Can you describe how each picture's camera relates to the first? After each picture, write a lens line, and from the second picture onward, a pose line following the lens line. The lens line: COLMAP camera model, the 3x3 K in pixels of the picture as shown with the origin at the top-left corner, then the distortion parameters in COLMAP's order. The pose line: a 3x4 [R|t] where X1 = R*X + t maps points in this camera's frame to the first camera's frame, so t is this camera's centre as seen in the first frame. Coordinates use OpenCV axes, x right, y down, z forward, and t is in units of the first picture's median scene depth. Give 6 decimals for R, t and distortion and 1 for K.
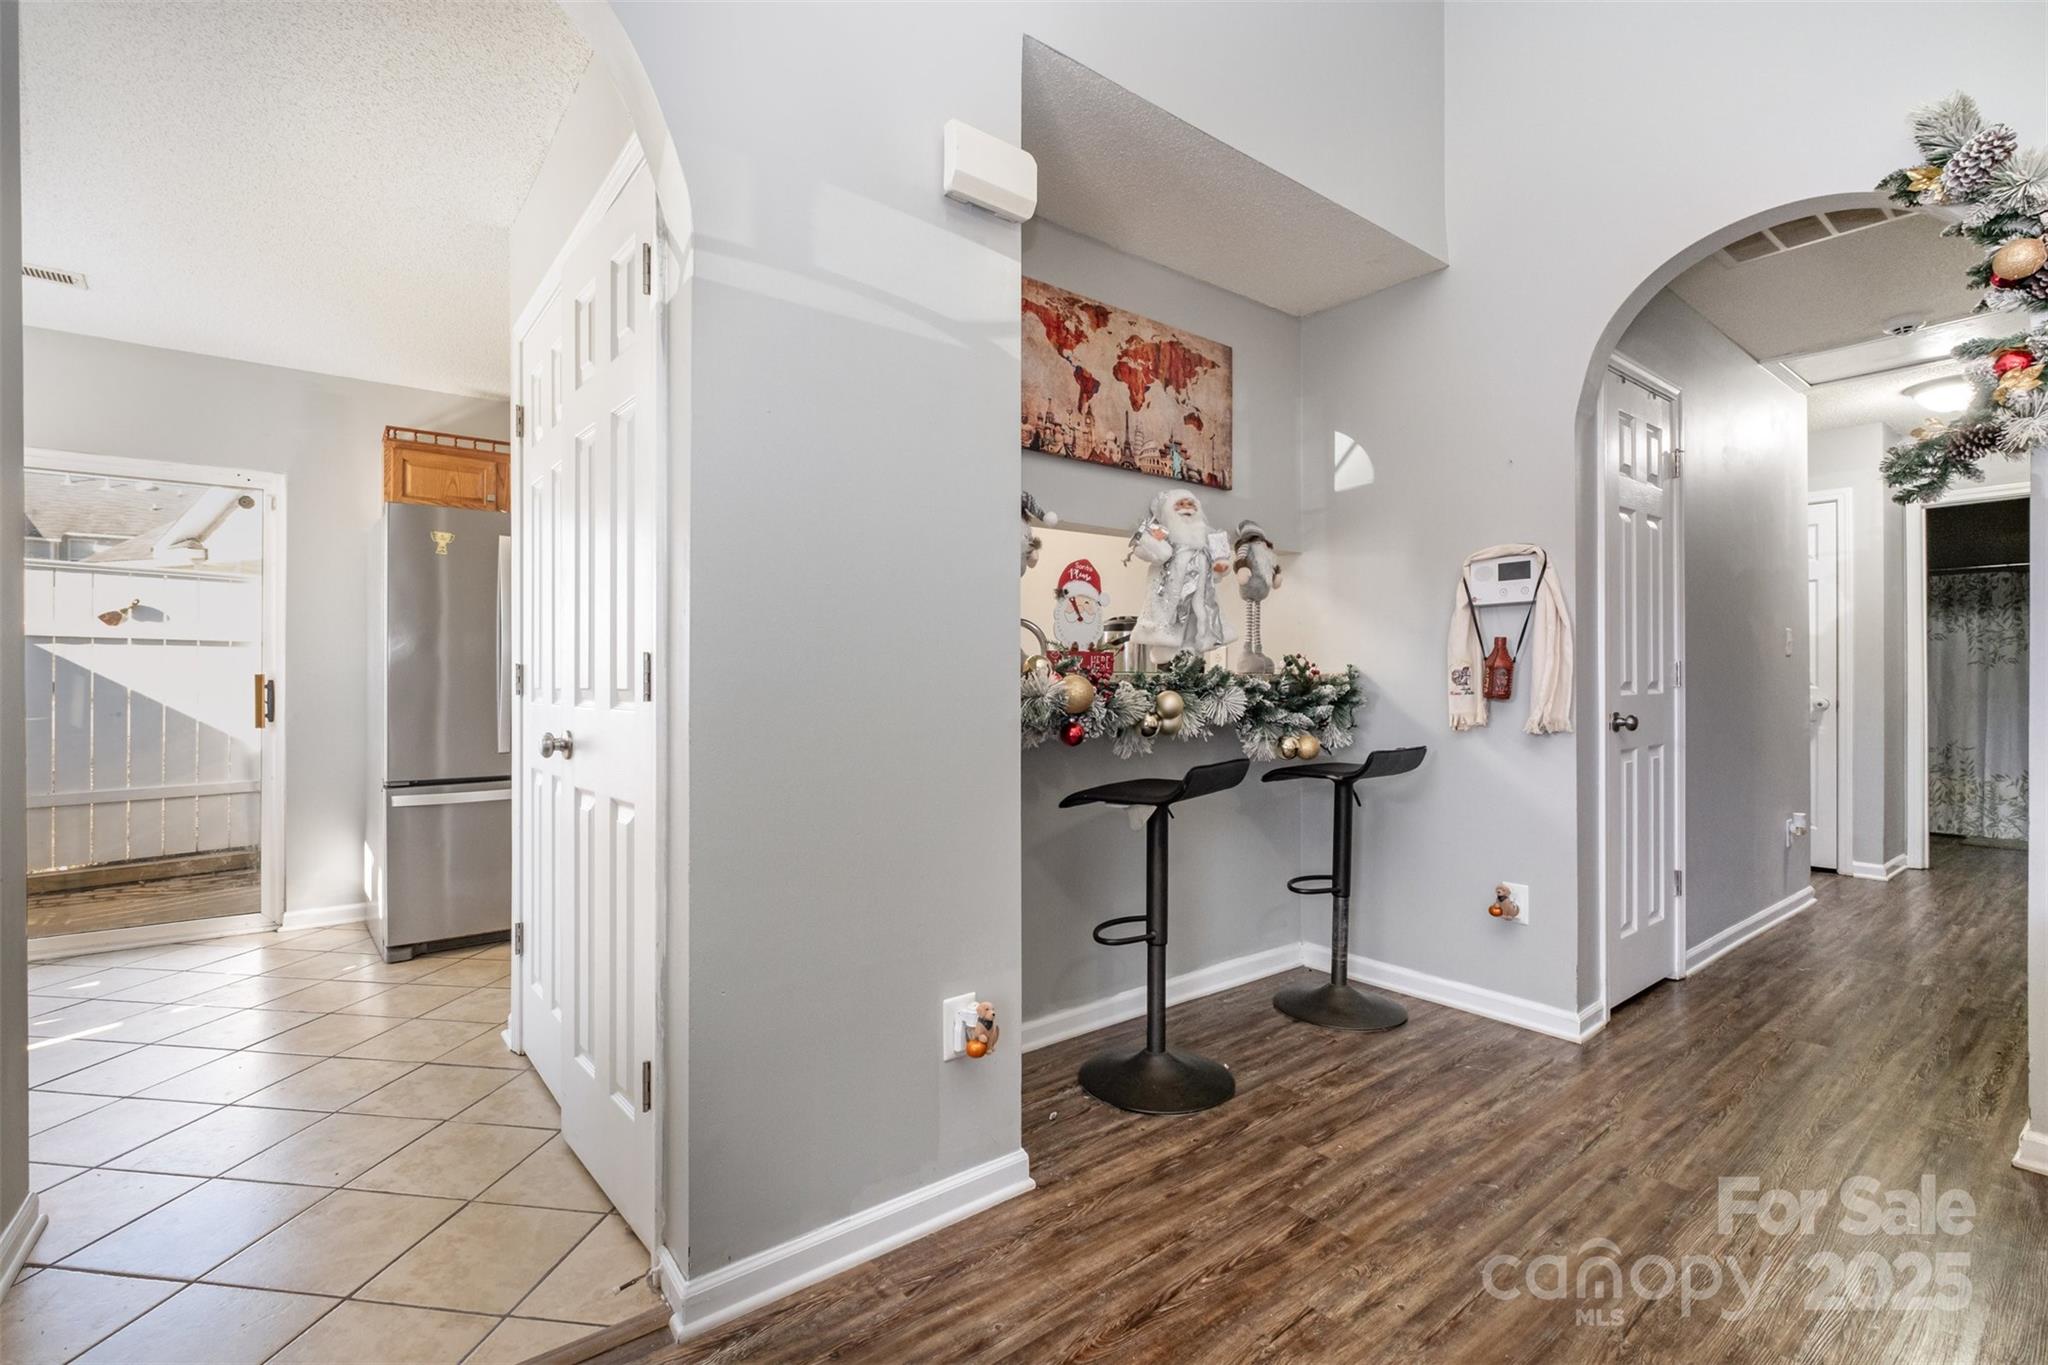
lens RADIAL K [[907.2, 0, 982.3], [0, 907.2, 673.8], [0, 0, 1]] dist [-0.008515, 0.002459]
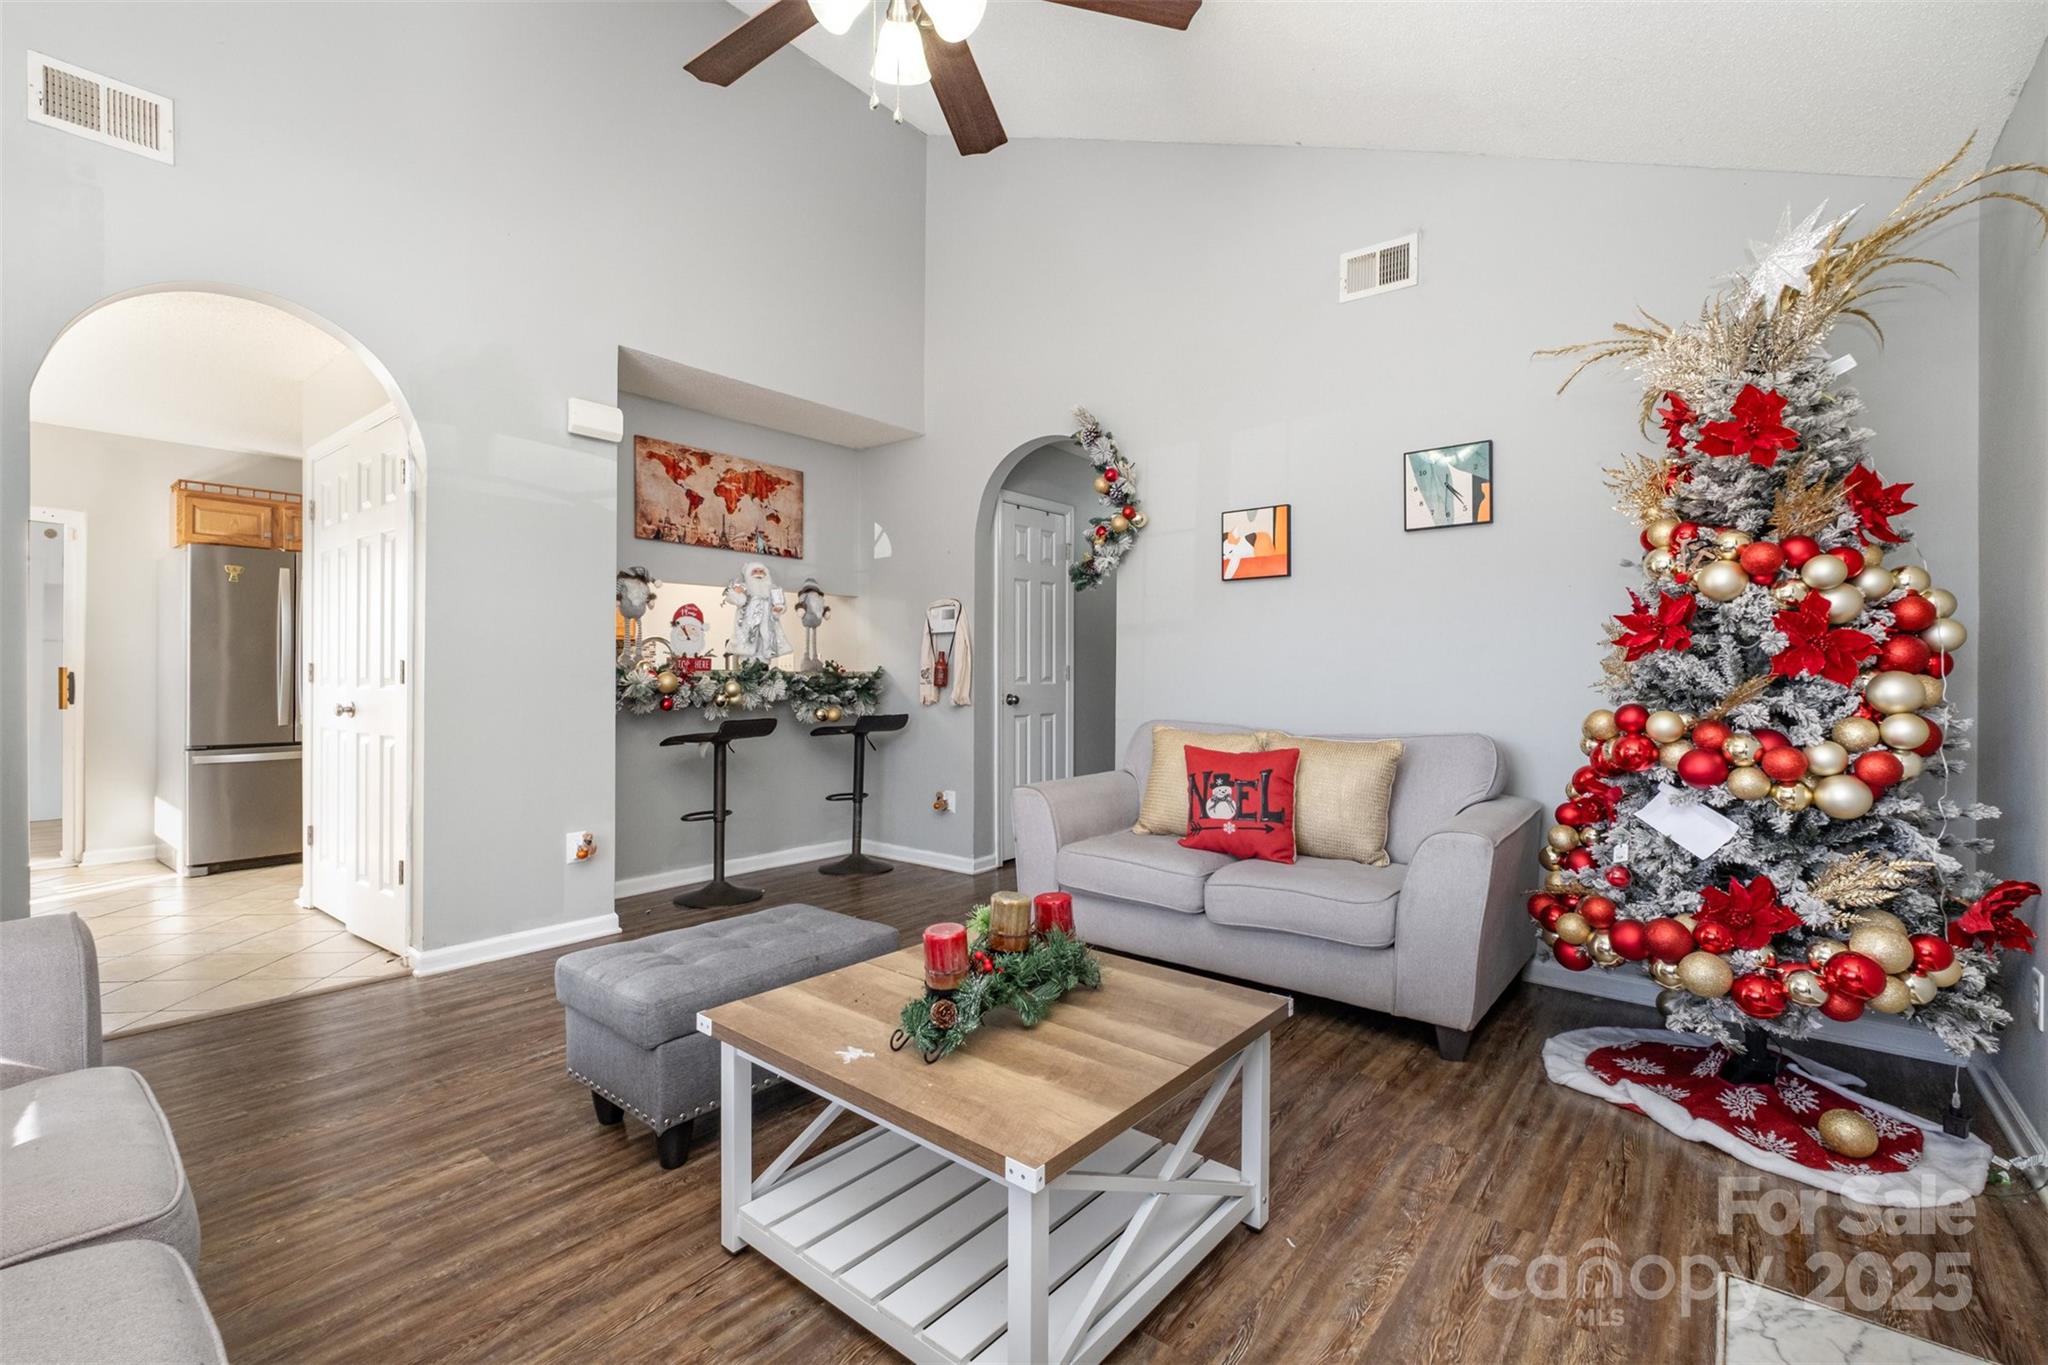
lens RADIAL K [[907.2, 0, 1006.6], [0, 907.2, 676.2], [0, 0, 1]] dist [-0.008515, 0.002459]
pose [[0.972555, 0.003949, 0.232639, 0.278434], [-0.006131, 0.999944, 0.008656, -0.008364], [-0.232592, -0.009845, 0.972525, -0.748596]]
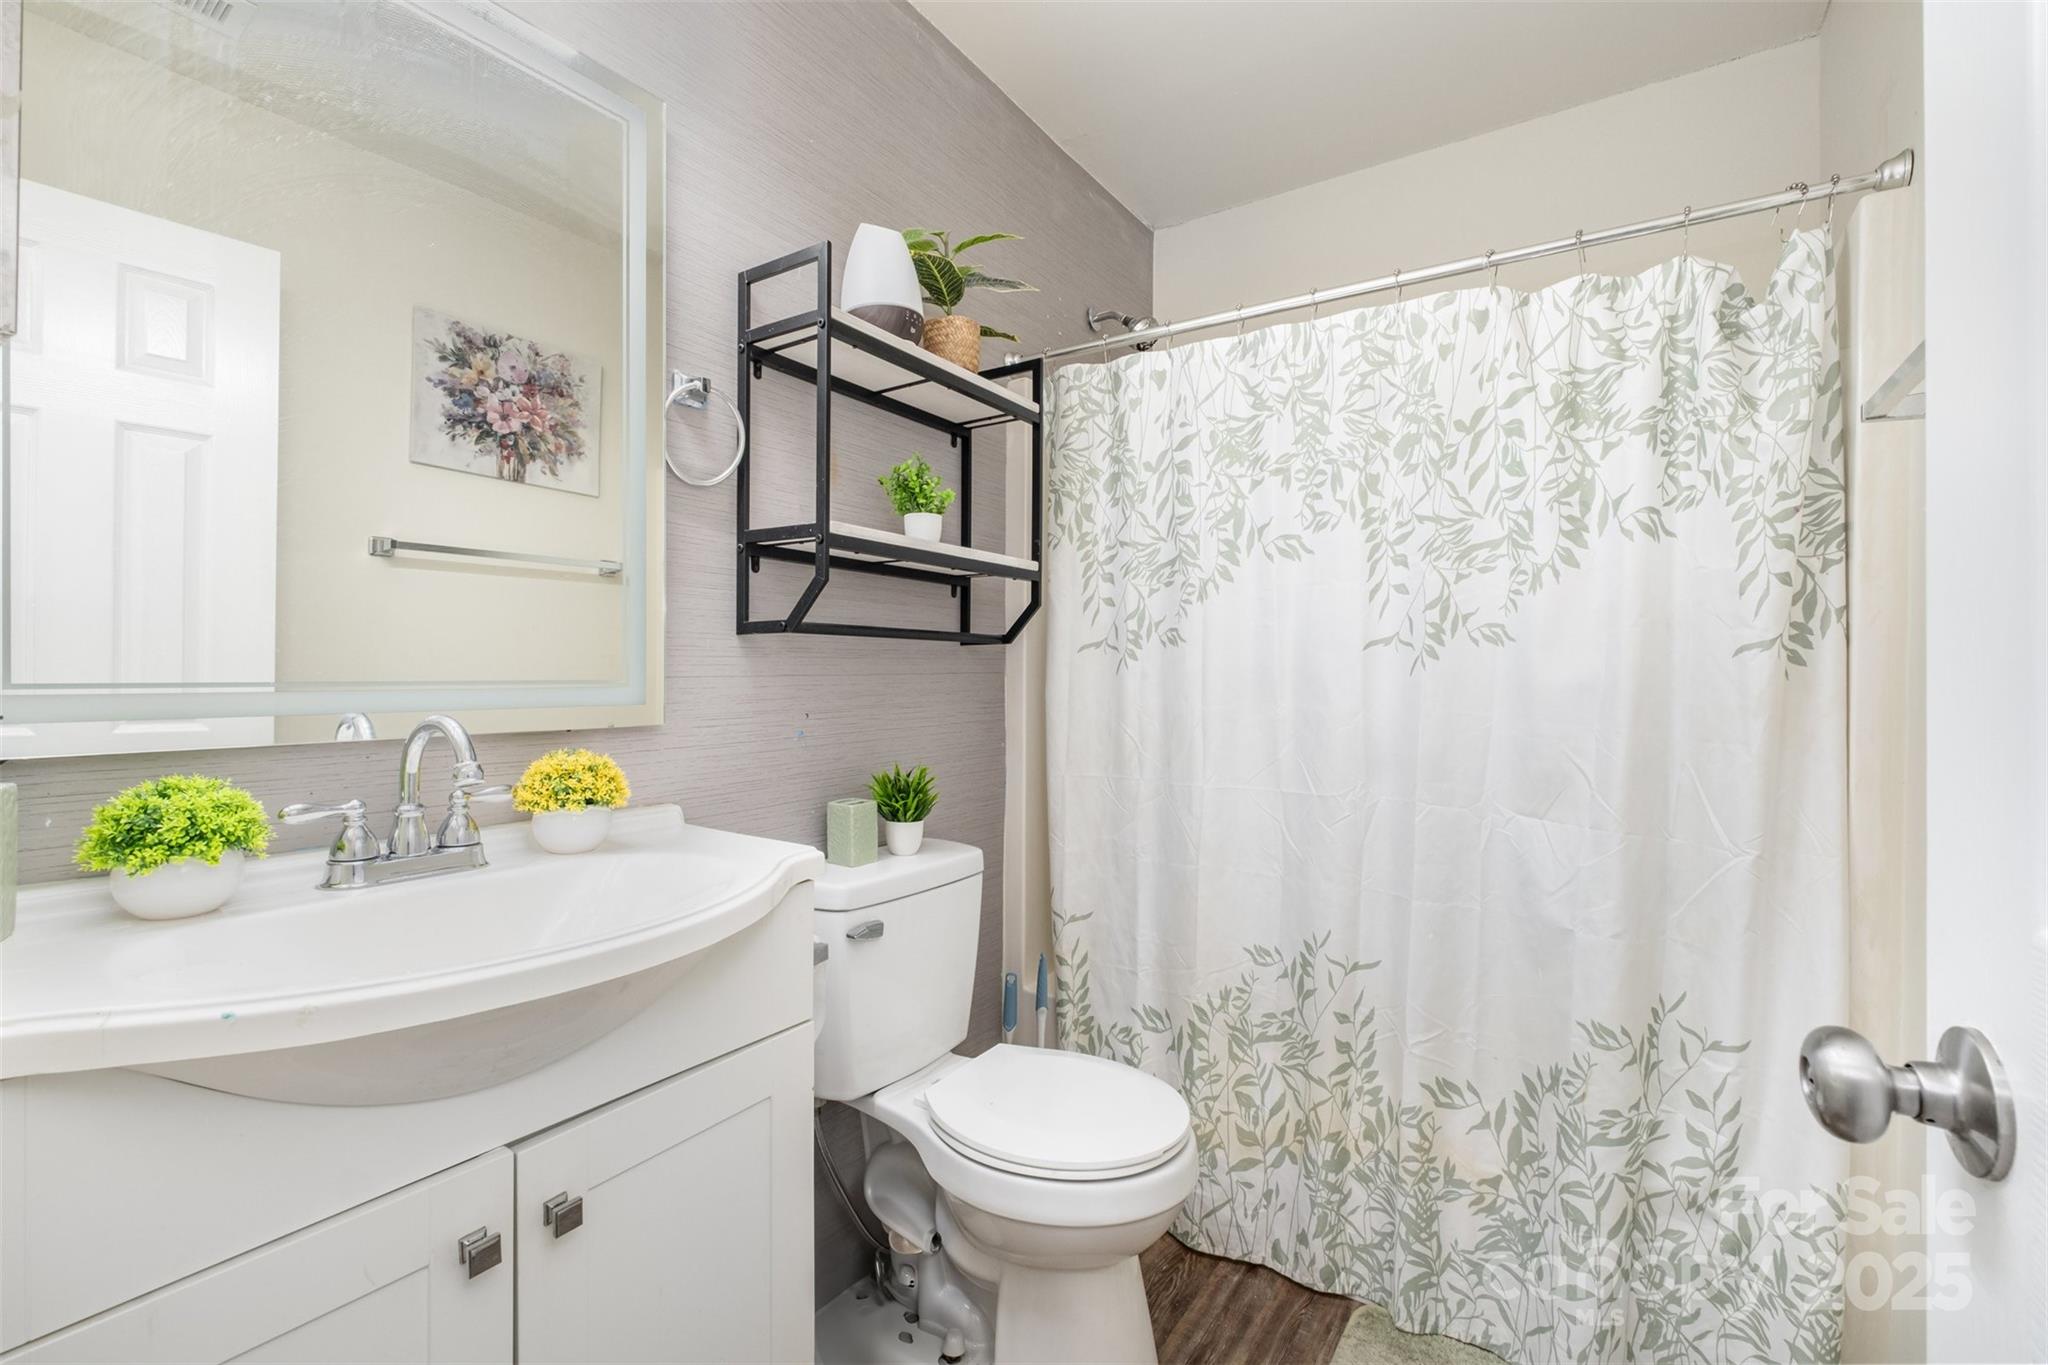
lens RADIAL K [[907.2, 0, 967.4], [0, 907.2, 673.7], [0, 0, 1]] dist [-0.008515, 0.002459]
pose [[0.953510, 0.006490, 0.301290, 1.934441], [-0.010320, 0.999885, 0.011123, -0.009500], [-0.301183, -0.013715, 0.953468, 1.675653]]
